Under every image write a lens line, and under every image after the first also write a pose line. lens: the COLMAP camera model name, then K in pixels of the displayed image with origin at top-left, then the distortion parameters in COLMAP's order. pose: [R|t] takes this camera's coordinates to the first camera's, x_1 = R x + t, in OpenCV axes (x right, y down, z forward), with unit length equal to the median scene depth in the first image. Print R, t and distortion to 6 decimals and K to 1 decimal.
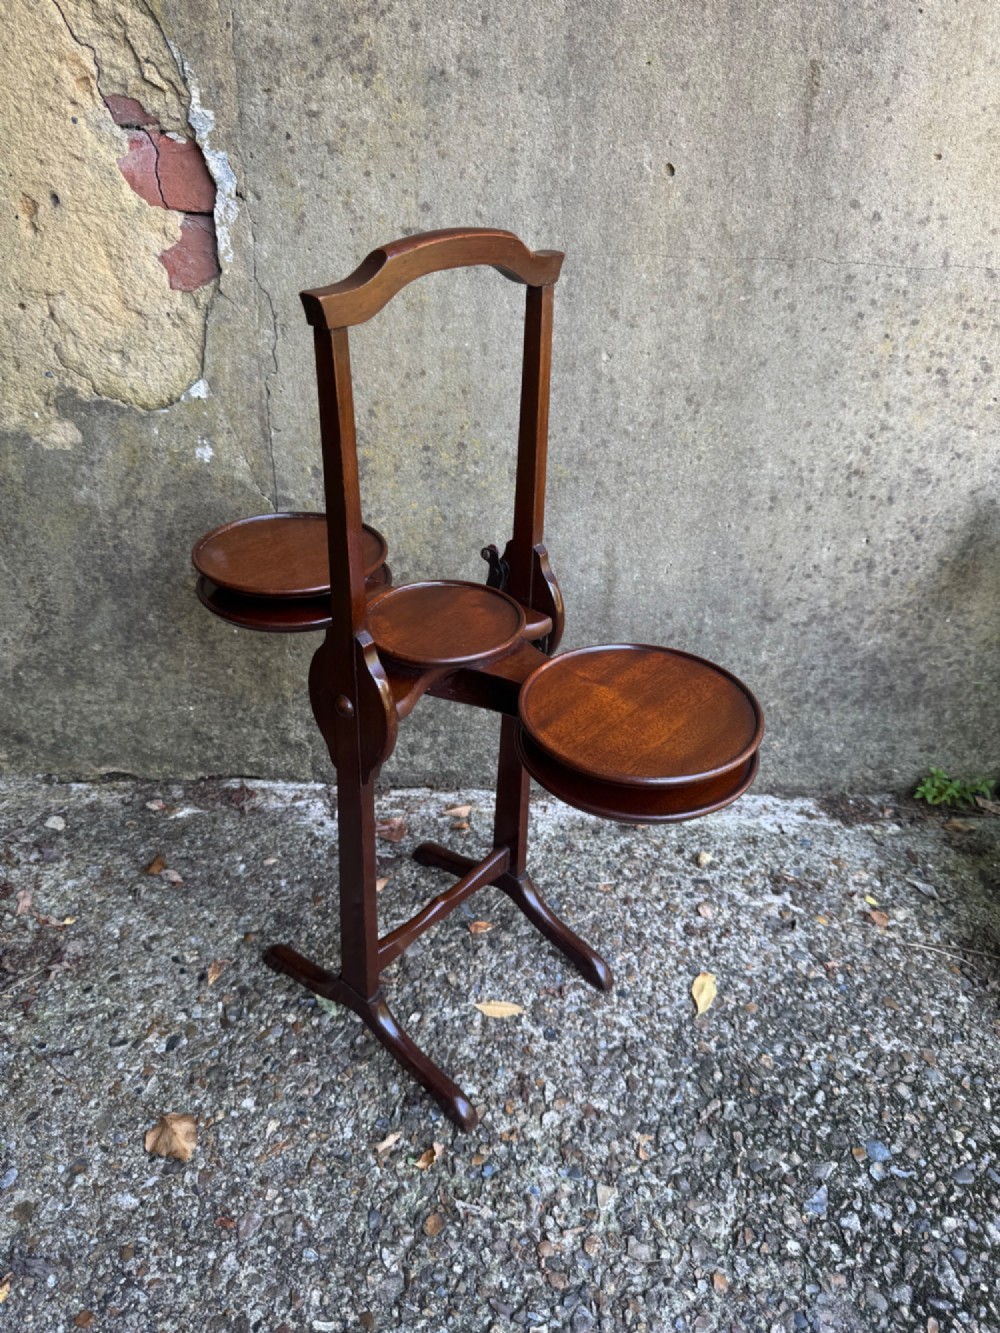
lens RADIAL K [[949.4, 0, 498.8], [0, 949.4, 671.9], [0, 0, 1]] dist [-0.011226, -0.001397]
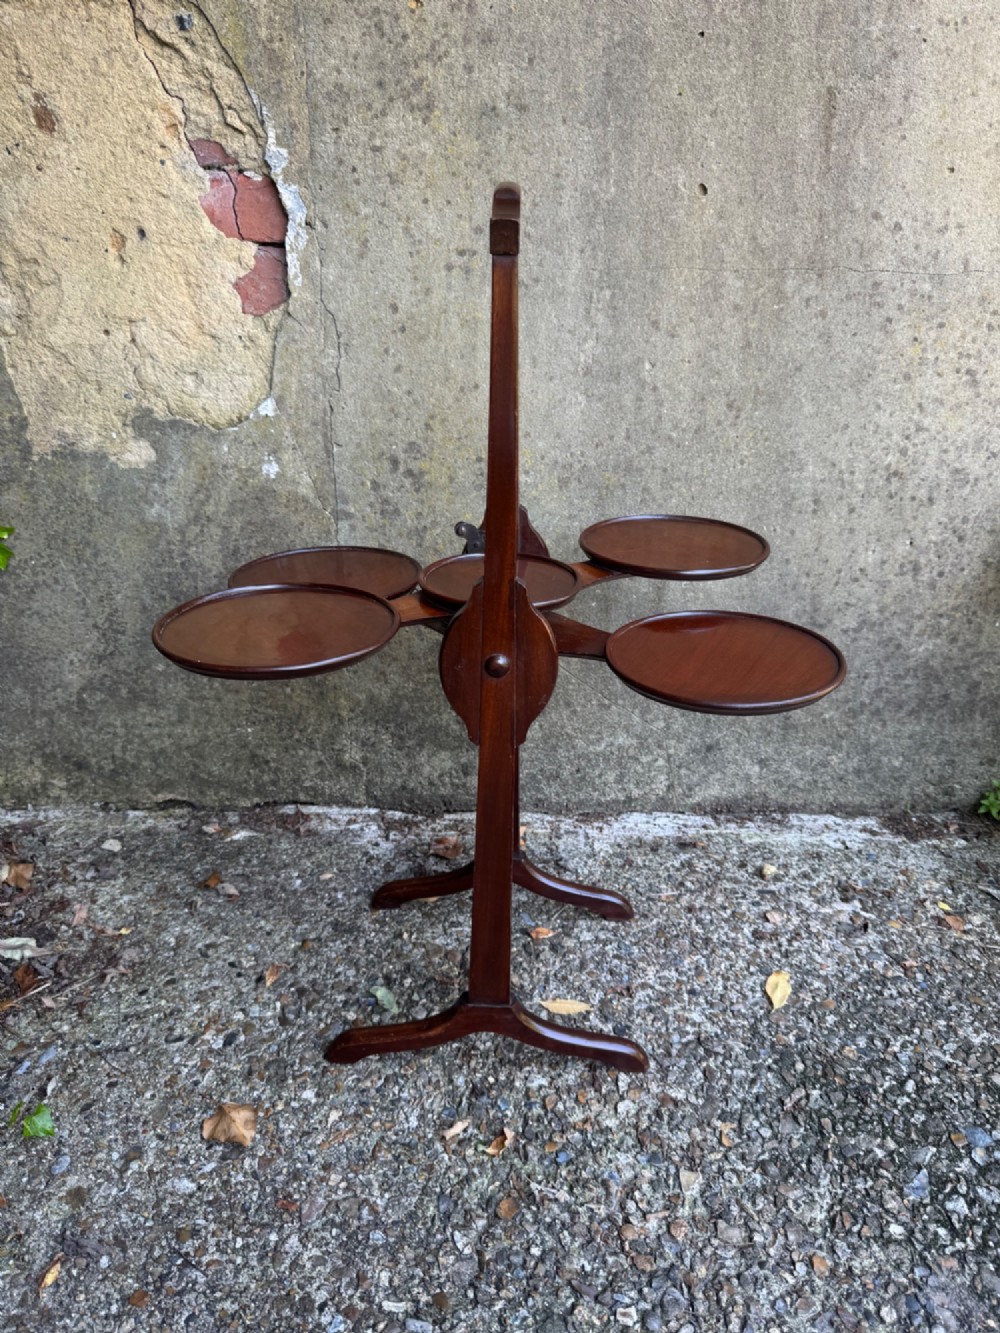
lens RADIAL K [[948.2, 0, 505.5], [0, 948.2, 675.1], [0, 0, 1]] dist [-0.012074, -0.000458]
pose [[0.999394, -0.023146, -0.025995, -0.031264], [0.019212, 0.989605, -0.142523, 0.177284], [0.029023, 0.141937, 0.989450, -0.001294]]
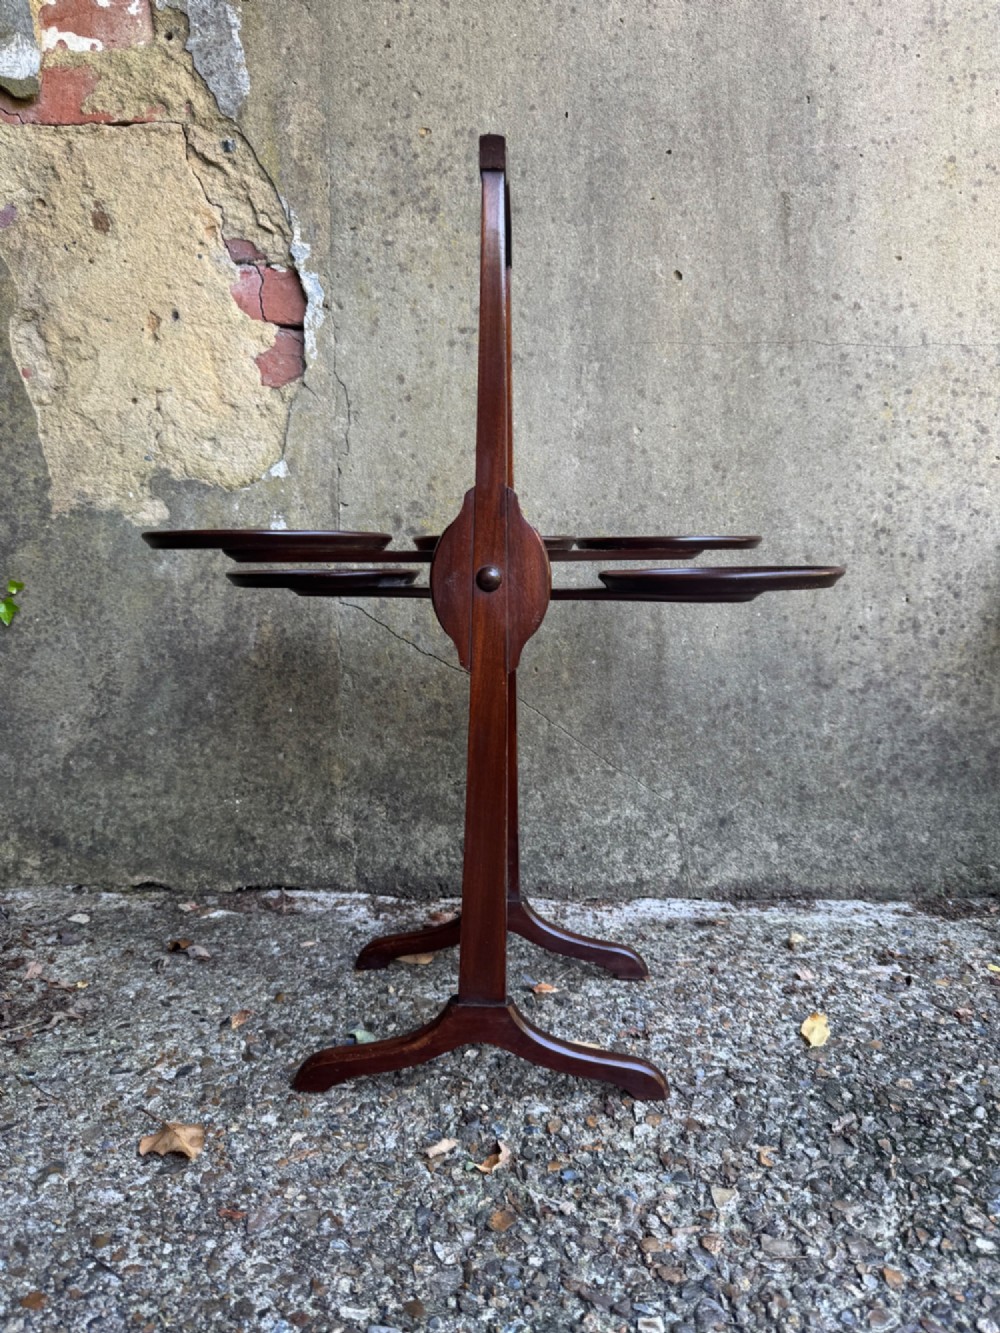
lens RADIAL K [[948.2, 0, 505.2], [0, 948.2, 676.9], [0, 0, 1]] dist [-0.009243, -0.003747]
pose [[0.998923, -0.035793, -0.029540, -0.024912], [0.019765, 0.904027, -0.427018, 0.467040], [0.041989, 0.425974, 0.903761, 0.113235]]
